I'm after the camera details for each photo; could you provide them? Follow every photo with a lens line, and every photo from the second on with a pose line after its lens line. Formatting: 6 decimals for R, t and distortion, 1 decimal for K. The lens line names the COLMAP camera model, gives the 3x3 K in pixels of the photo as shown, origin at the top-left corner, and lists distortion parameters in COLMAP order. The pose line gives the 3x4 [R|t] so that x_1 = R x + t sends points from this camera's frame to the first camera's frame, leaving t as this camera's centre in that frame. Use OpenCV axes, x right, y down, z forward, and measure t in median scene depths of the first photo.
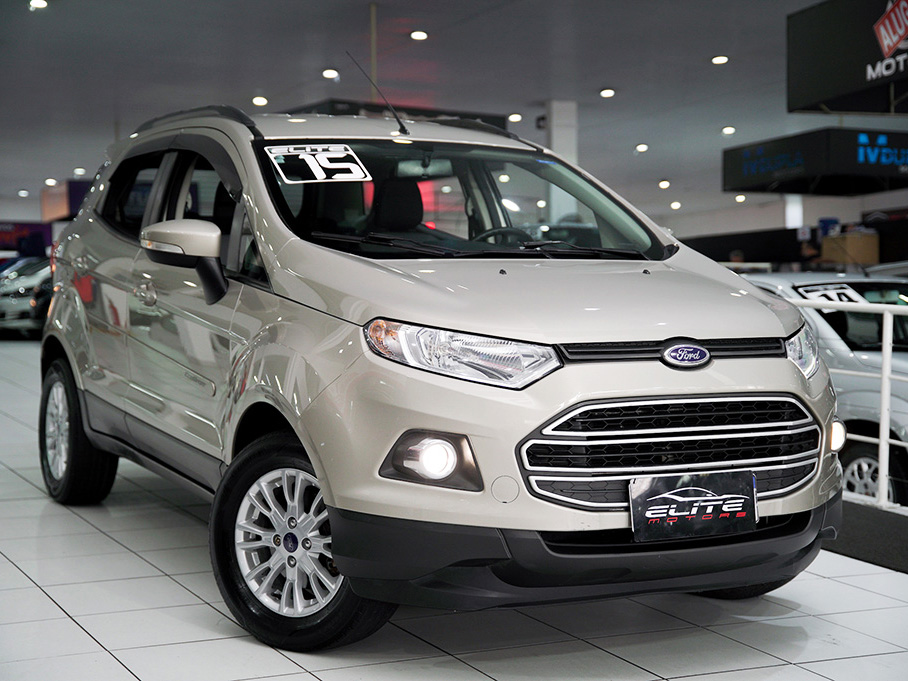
lens RADIAL K [[1542.8, 0, 454.0], [0, 1542.8, 340.5], [0, 0, 1]] dist [0.166131, 0.033197]
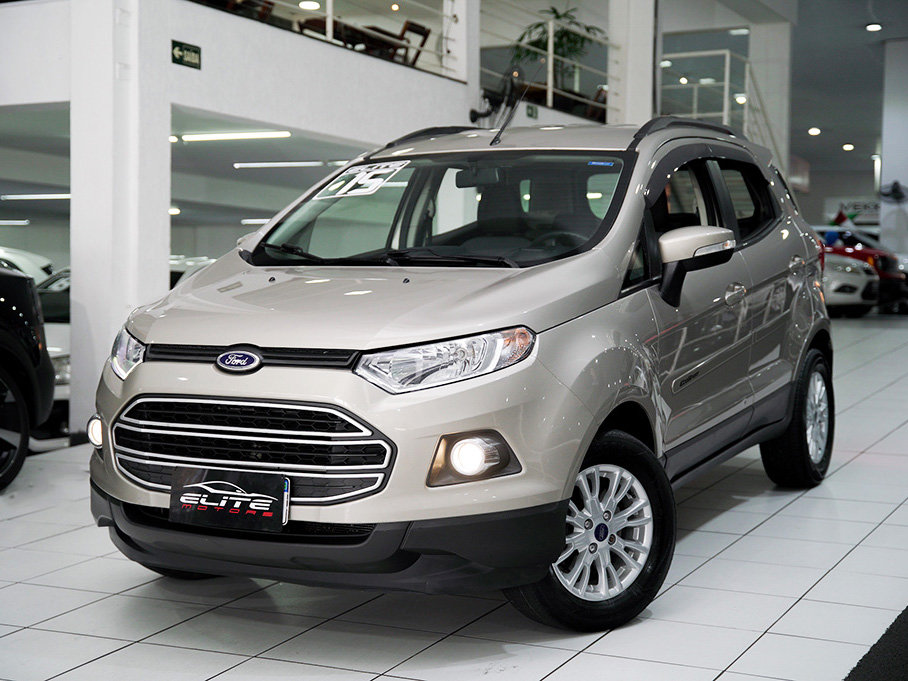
lens RADIAL K [[1449.1, 0, 454.0], [0, 1449.1, 340.5], [0, 0, 1]] dist [0.027458, 1.992588]
pose [[0.581271, 0.051622, -0.812071, 1.062884], [-0.033280, 0.998659, 0.039661, -0.050013], [0.813029, 0.003972, 0.582209, 0.530530]]
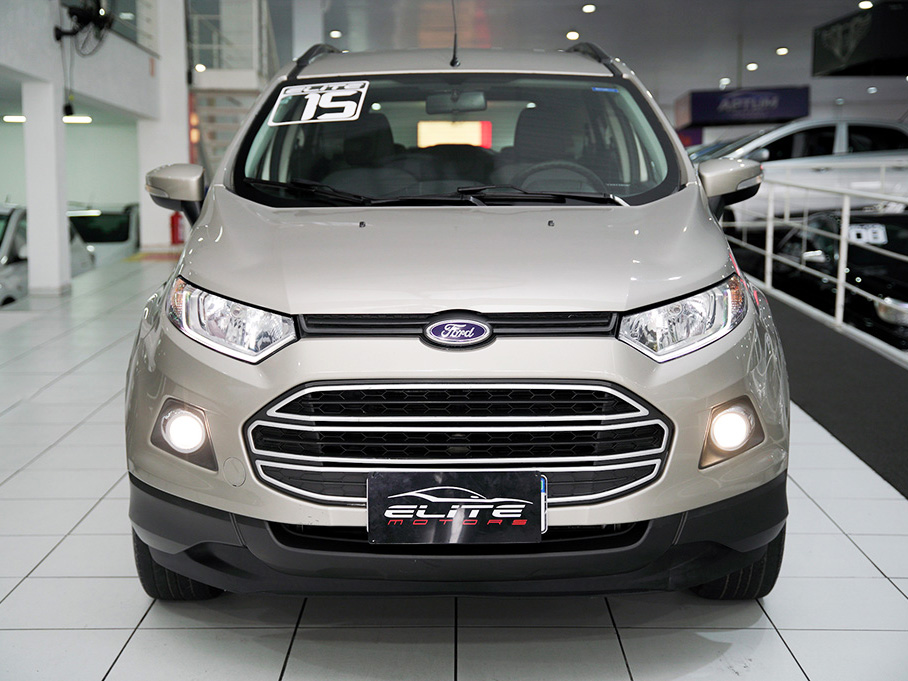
lens RADIAL K [[1363.3, 0, 454.0], [0, 1363.3, 340.5], [0, 0, 1]] dist [-0.005005, 0.036504]
pose [[0.886250, 0.052373, -0.460236, 0.492463], [-0.014981, 0.996308, 0.084528, -0.048959], [0.462964, -0.068019, 0.883763, 0.337658]]
